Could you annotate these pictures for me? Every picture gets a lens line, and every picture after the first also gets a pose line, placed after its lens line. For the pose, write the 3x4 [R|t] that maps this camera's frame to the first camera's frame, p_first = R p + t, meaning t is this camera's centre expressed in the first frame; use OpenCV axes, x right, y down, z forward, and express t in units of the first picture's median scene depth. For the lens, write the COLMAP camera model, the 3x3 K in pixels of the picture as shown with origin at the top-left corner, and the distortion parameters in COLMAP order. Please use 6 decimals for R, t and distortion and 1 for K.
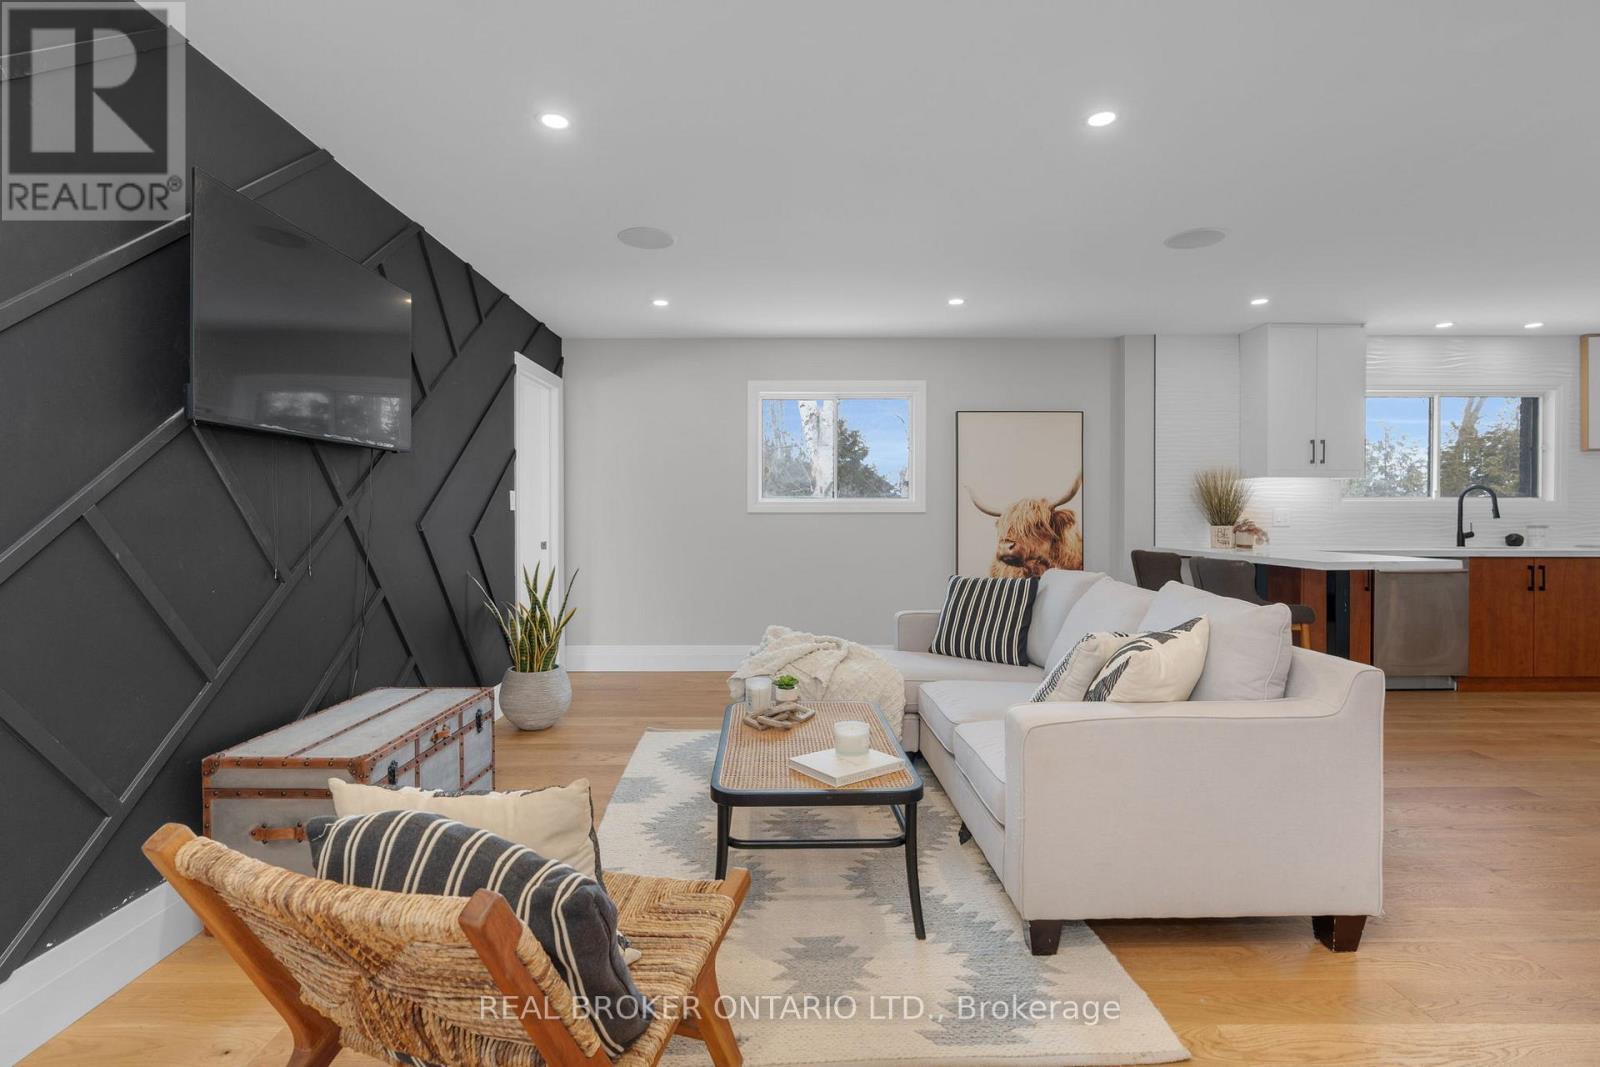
lens RADIAL K [[736.8, 0, 800.4], [0, 736.8, 520.6], [0, 0, 1]] dist [-0.002662, 0.000369]
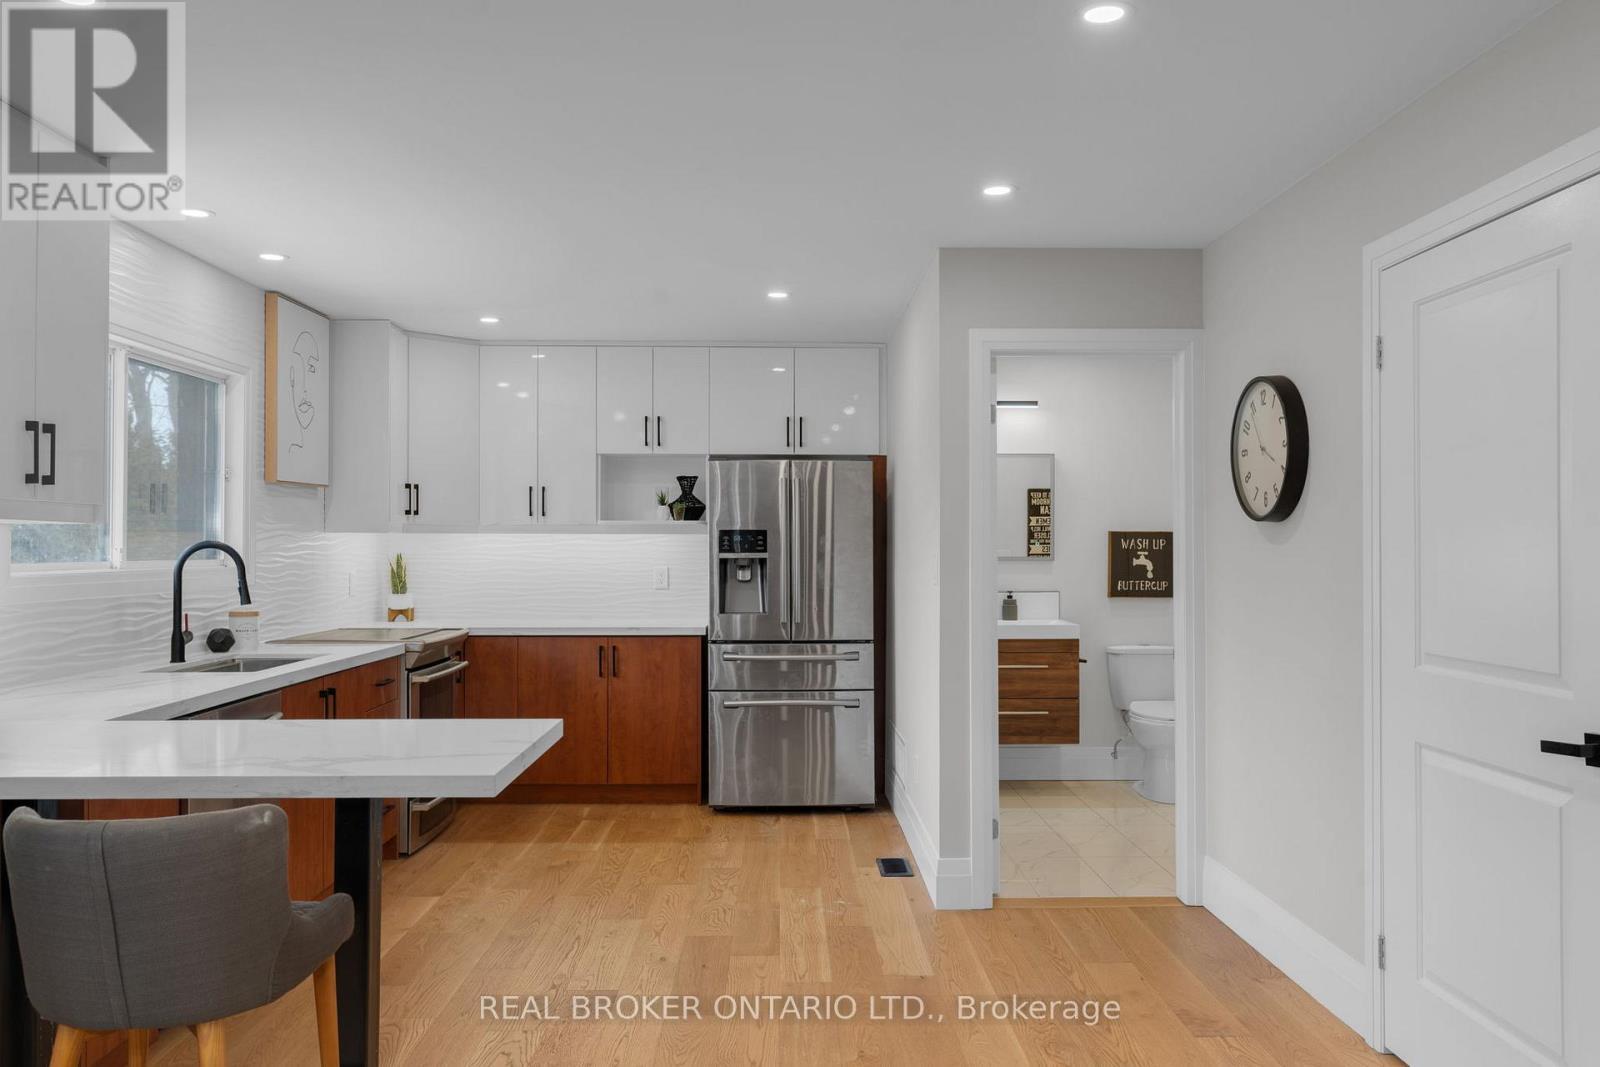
lens RADIAL K [[1226.9, 0, 800.0], [0, 1226.9, 533.5], [0, 0, 1]] dist [0.002136, 0.003312]
pose [[-0.015958, 0.010784, 0.999815, 0.056525], [0.007060, 0.999918, -0.010672, -0.041387], [-0.999848, 0.006889, -0.016032, 0.609027]]
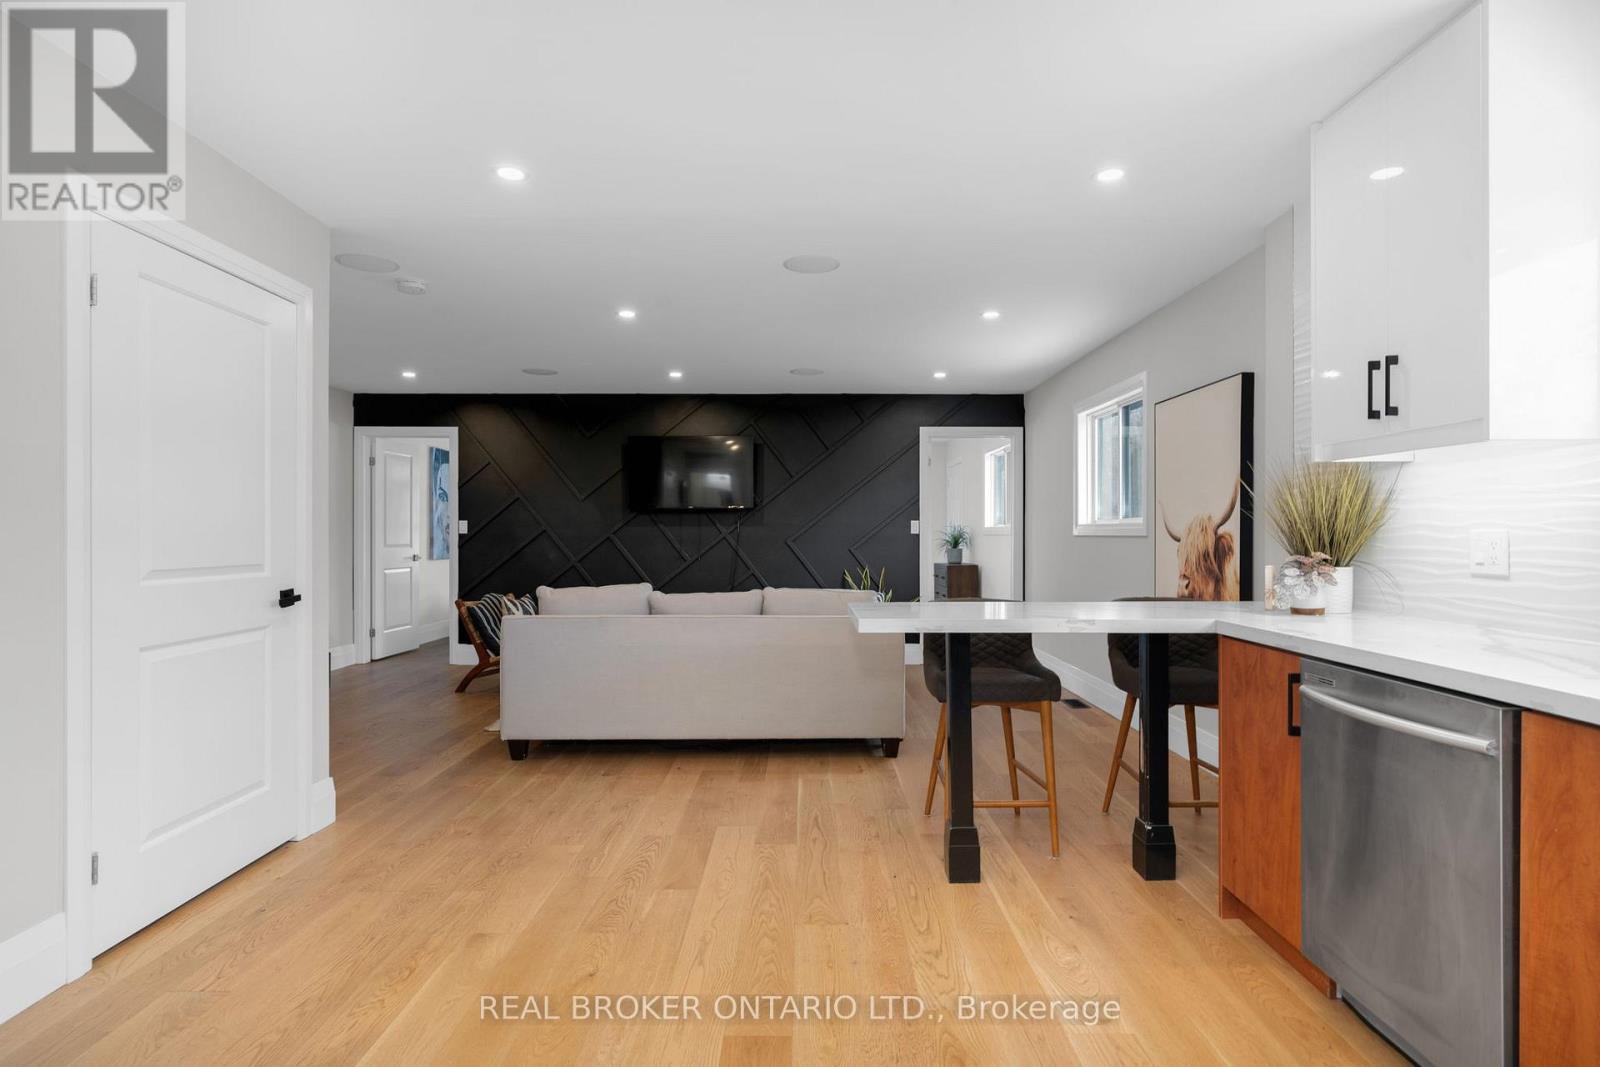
lens RADIAL K [[820.7, 0, 785.0], [0, 820.7, 531.9], [0, 0, 1]] dist [-0.005662, -0.001430]
pose [[-0.032289, 0.000284, -0.999479, 1.139867], [-0.008579, 0.999963, 0.000561, -0.013083], [0.999442, 0.008592, -0.032285, 0.680625]]
